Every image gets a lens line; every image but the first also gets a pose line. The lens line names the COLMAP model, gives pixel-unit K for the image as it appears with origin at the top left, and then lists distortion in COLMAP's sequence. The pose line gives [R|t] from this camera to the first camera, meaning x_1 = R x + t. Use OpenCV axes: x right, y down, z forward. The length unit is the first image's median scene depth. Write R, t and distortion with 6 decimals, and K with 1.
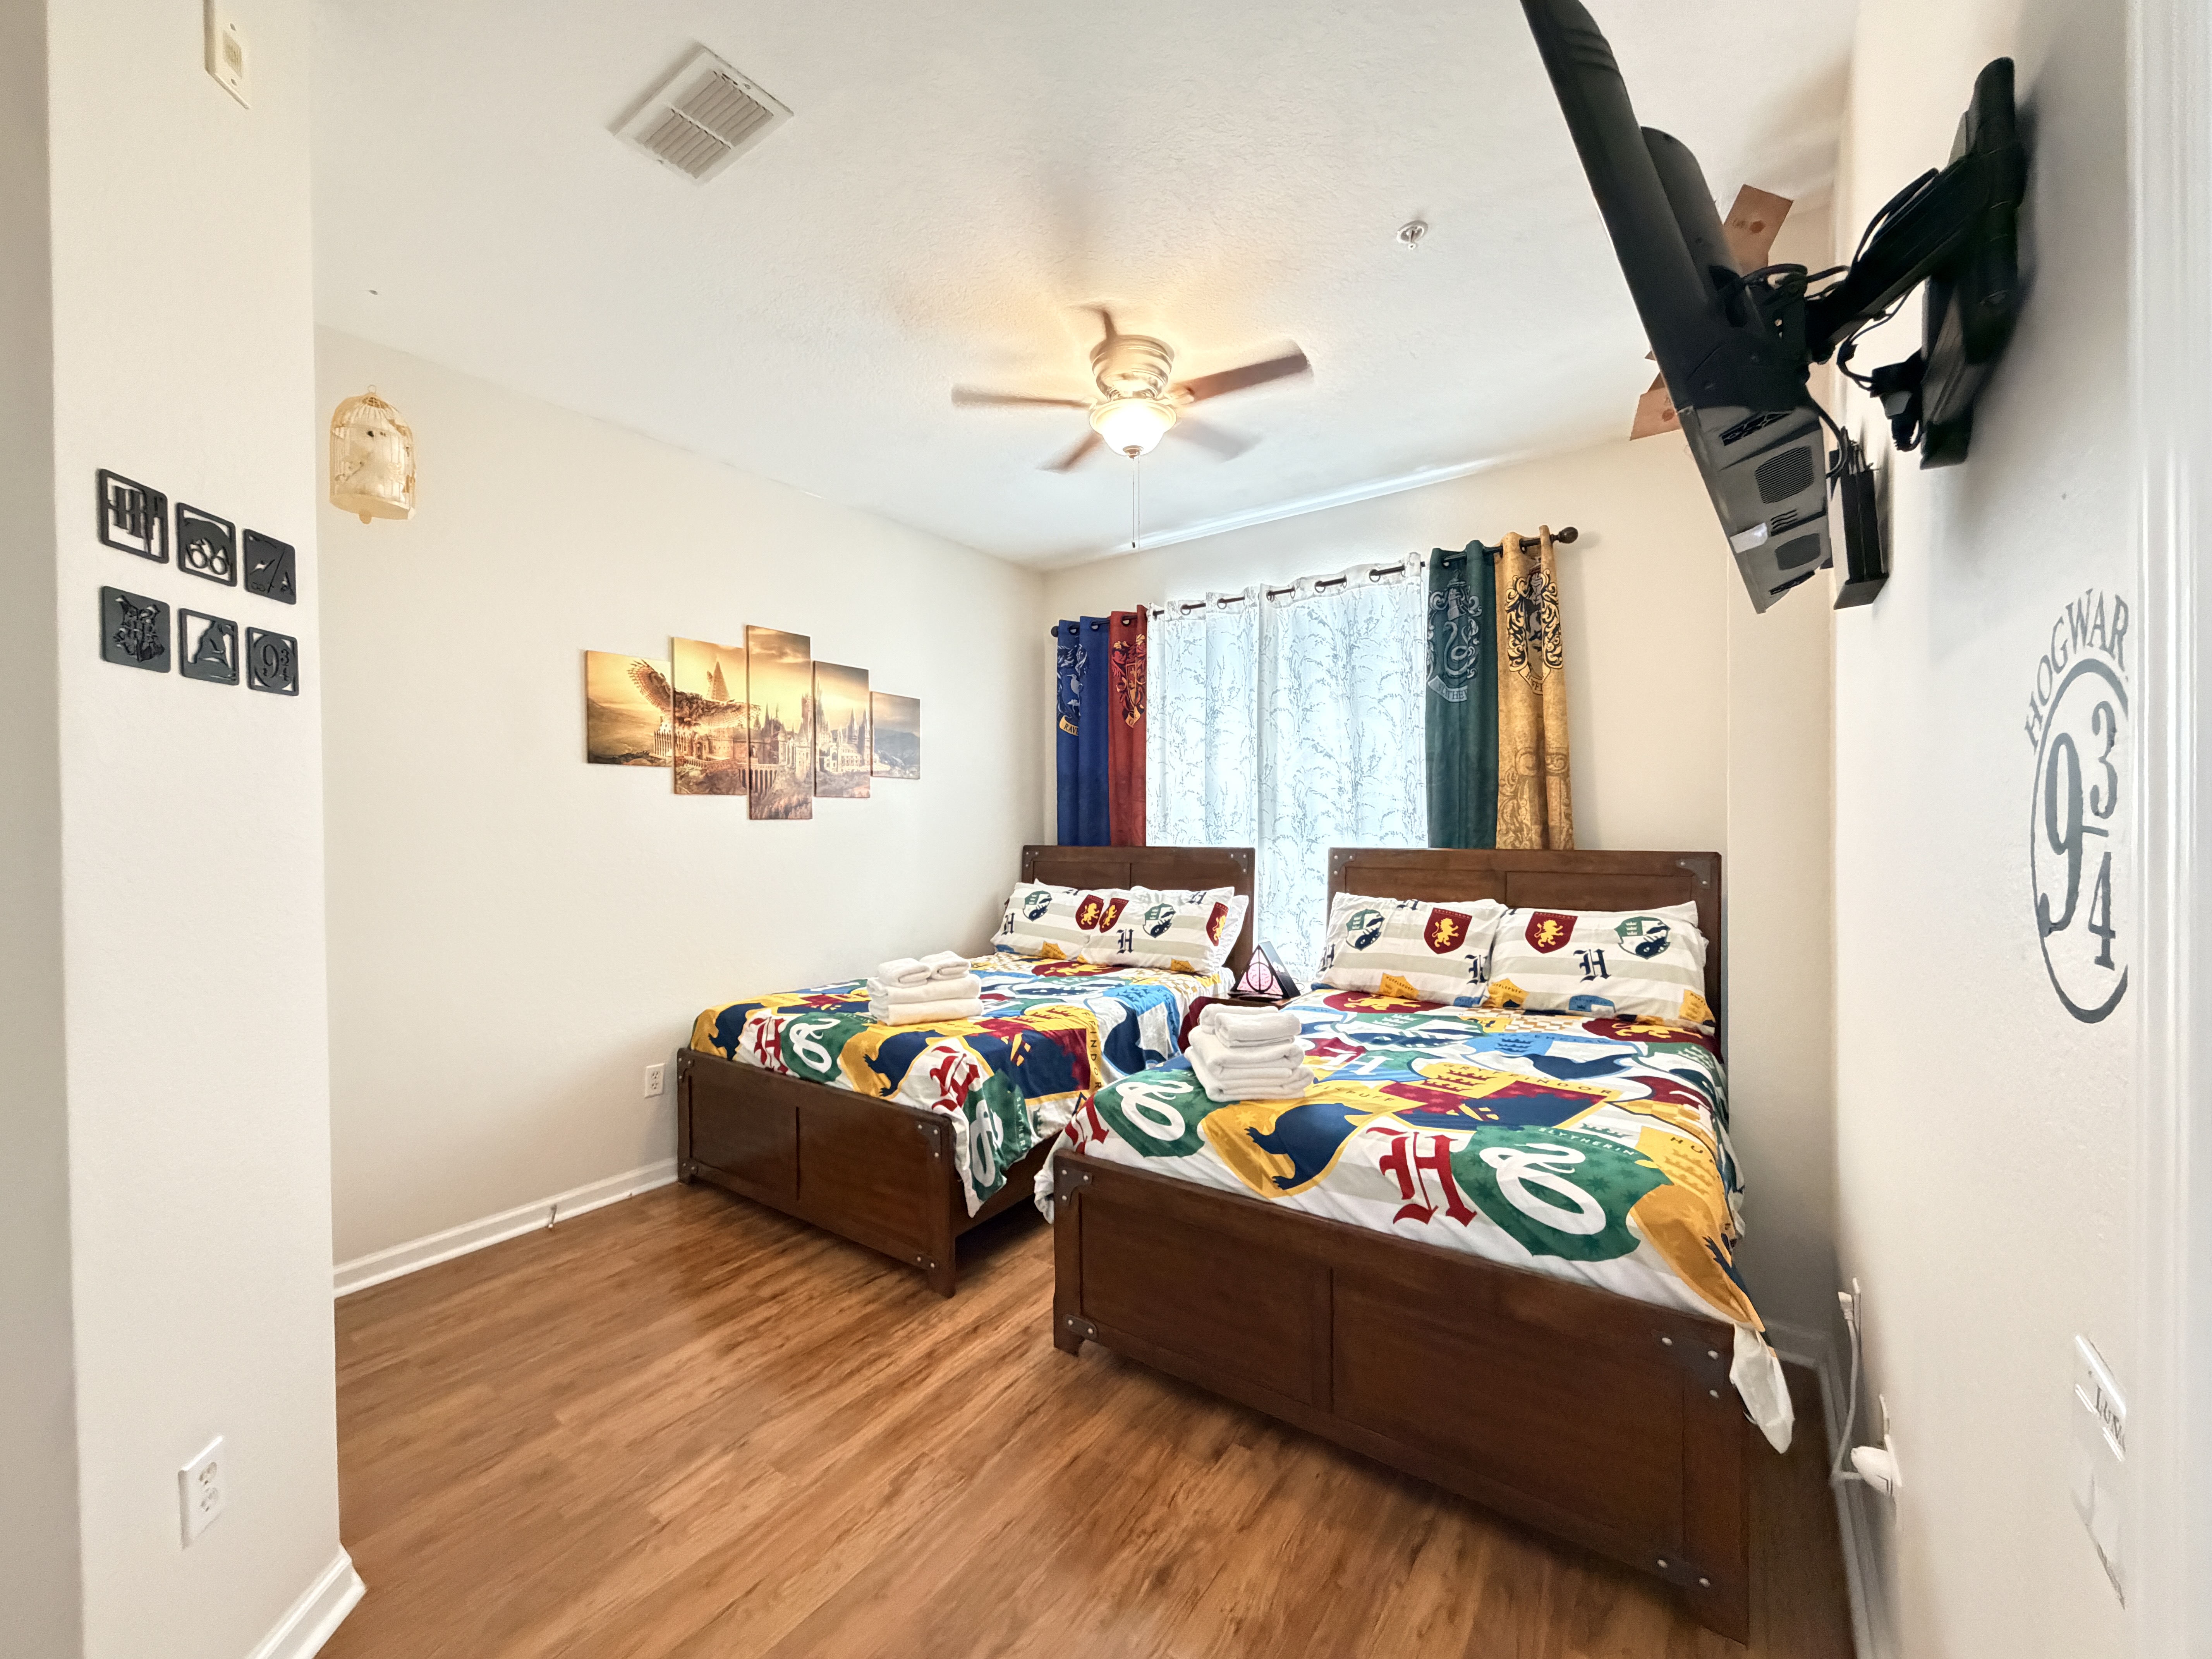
lens RADIAL K [[882.0, 0, 1106.0], [0, 882.0, 829.5], [0, 0, 1]] dist [-0.000946, 0.000013]
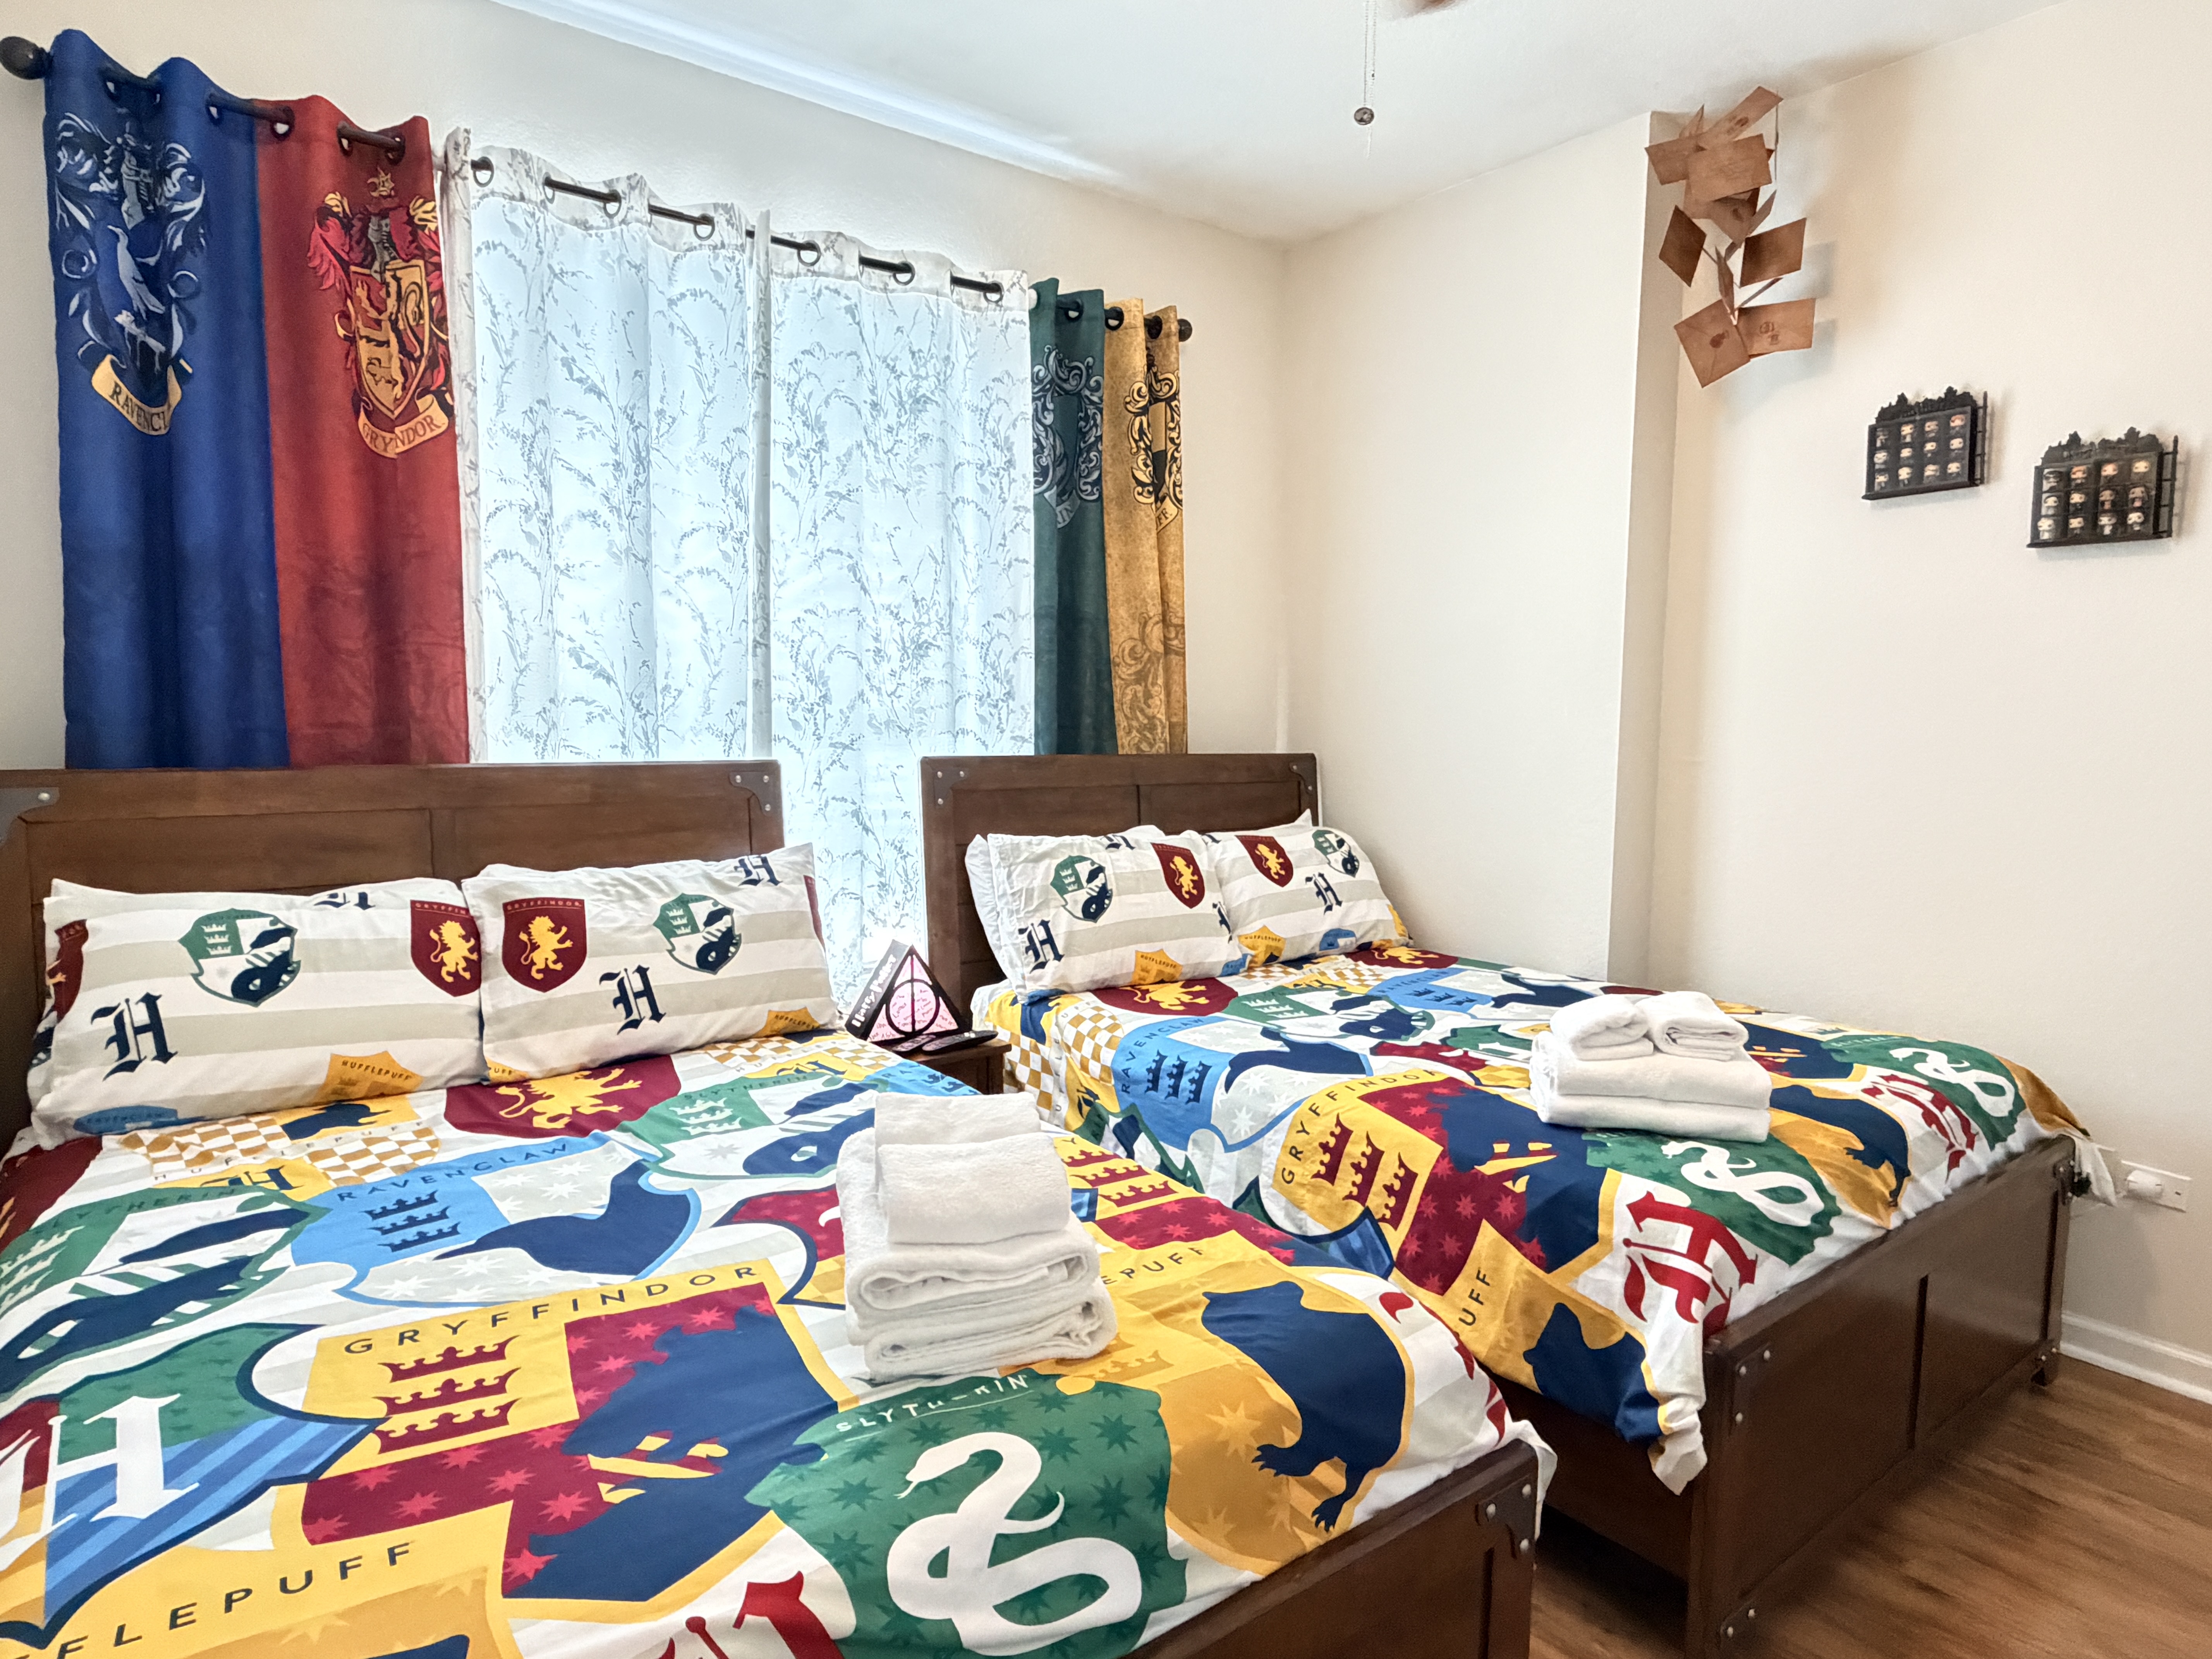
lens RADIAL K [[1281.1, 0, 1106.0], [0, 1281.1, 829.5], [0, 0, 1]] dist [-0.001546, -0.001710]
pose [[0.288256, -0.071127, 0.954908, -0.520889], [-0.004230, 0.997133, 0.075549, 0.004823], [-0.957544, -0.025817, 0.287129, 0.691195]]
